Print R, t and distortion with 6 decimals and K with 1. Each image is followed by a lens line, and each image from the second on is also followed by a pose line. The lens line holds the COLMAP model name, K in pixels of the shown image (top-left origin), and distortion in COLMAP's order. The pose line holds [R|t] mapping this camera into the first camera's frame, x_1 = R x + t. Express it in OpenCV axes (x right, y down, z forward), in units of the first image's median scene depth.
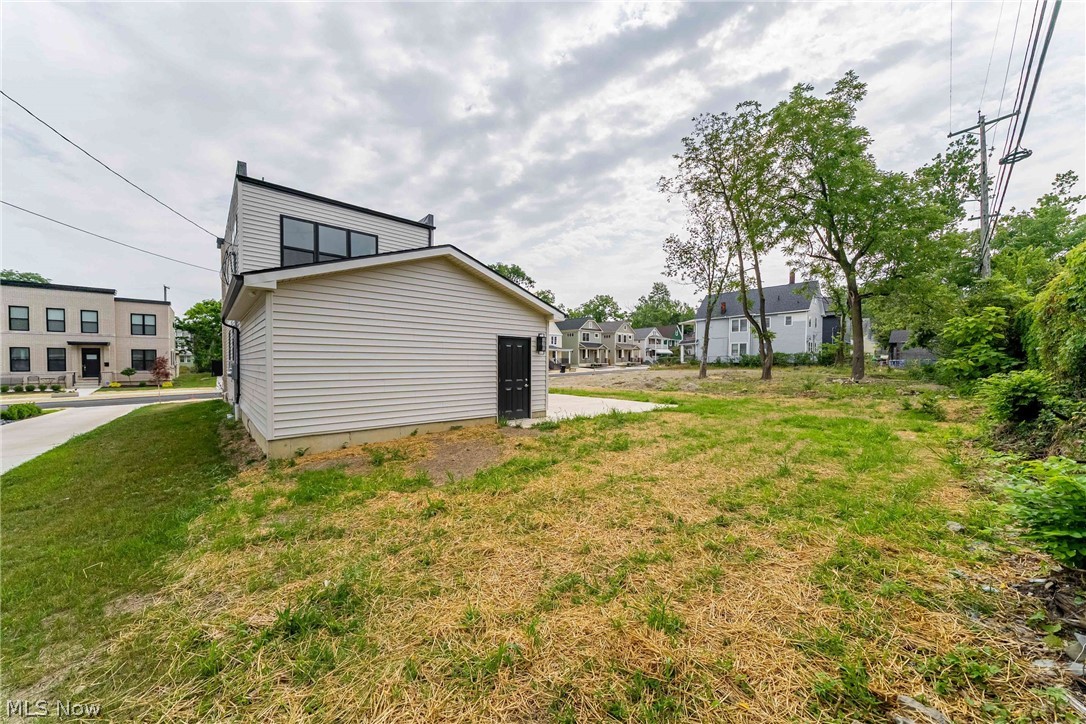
lens RADIAL K [[380.8, 0, 537.0], [0, 380.8, 360.5], [0, 0, 1]] dist [-0.000535, -0.000786]
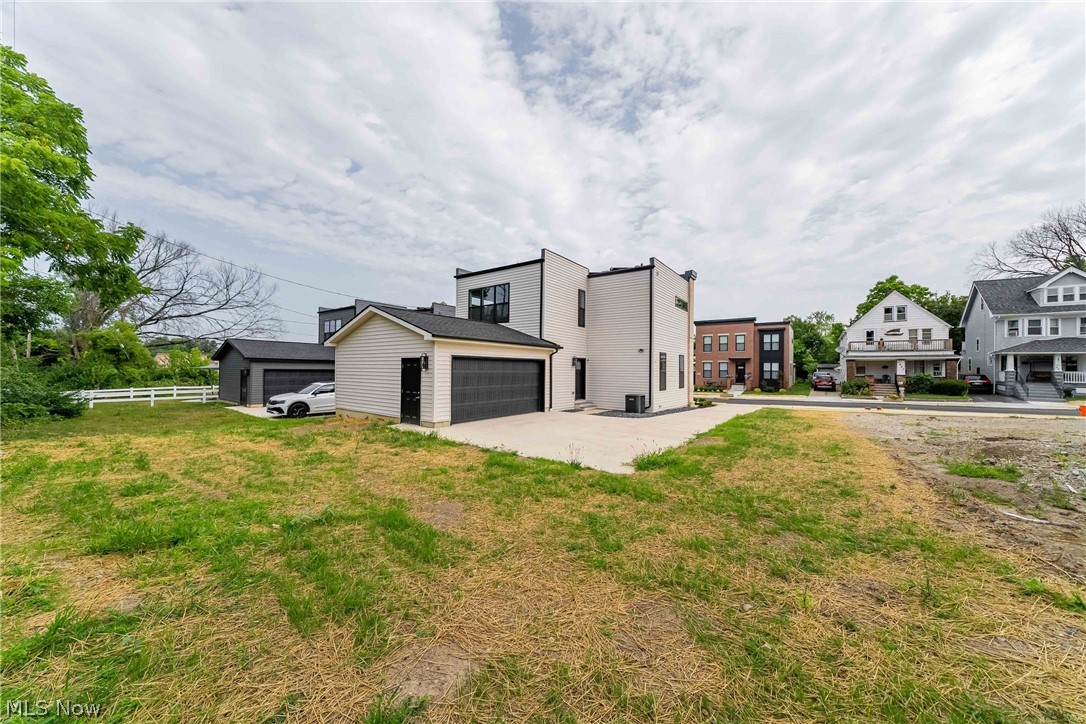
lens RADIAL K [[380.8, 0, 546.4], [0, 380.8, 365.2], [0, 0, 1]] dist [-0.000535, -0.000786]
pose [[0.210871, -0.010799, -0.977454, 0.176159], [-0.005491, 0.999910, -0.012232, -0.003446], [0.977498, 0.007947, 0.210793, 0.162894]]
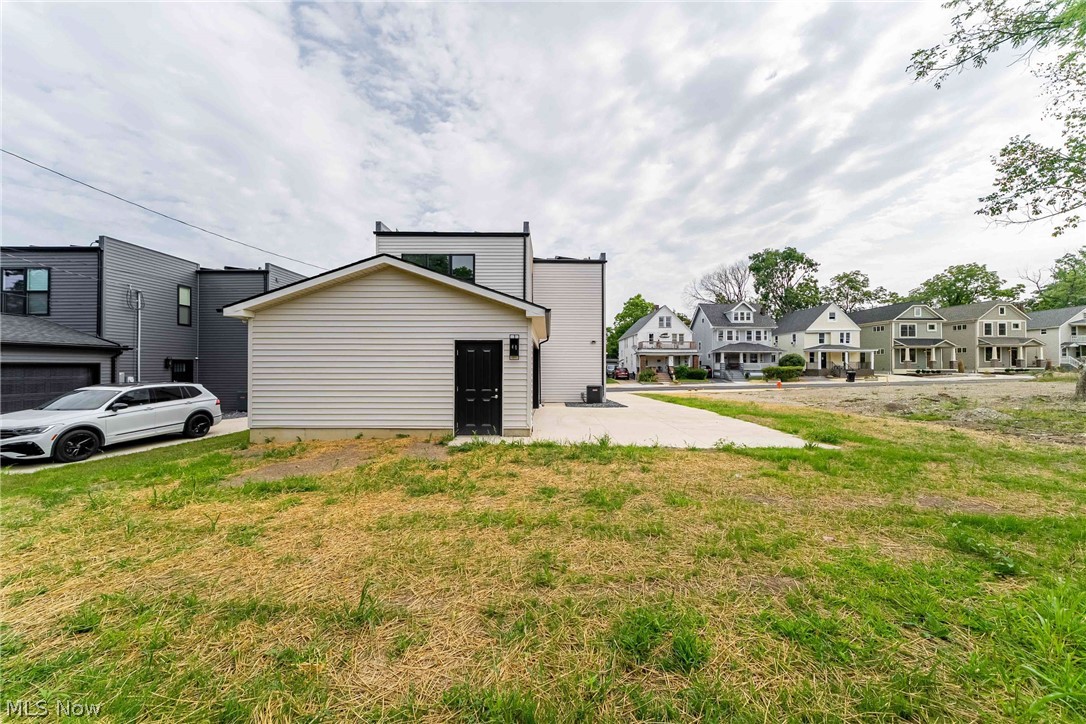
lens RADIAL K [[380.8, 0, 554.3], [0, 380.8, 366.1], [0, 0, 1]] dist [-0.000535, -0.000786]
pose [[0.750552, -0.003385, -0.660803, 0.090844], [0.004215, 0.999991, -0.000335, -0.000332], [0.660798, -0.002534, 0.750559, 0.063411]]
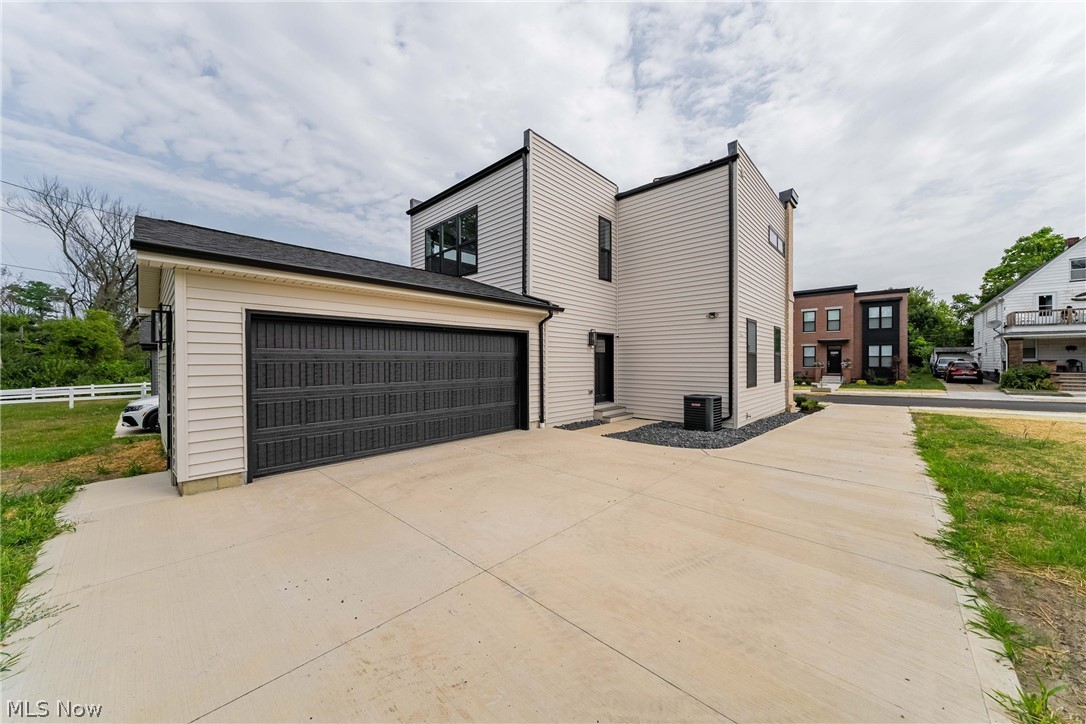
lens RADIAL K [[380.8, 0, 549.0], [0, 380.8, 362.5], [0, 0, 1]] dist [-0.000535, -0.000786]
pose [[0.097521, 0.000299, -0.995233, 0.071731], [0.006866, 0.999976, 0.000973, 0.000236], [0.995210, -0.006928, 0.097516, 0.205976]]
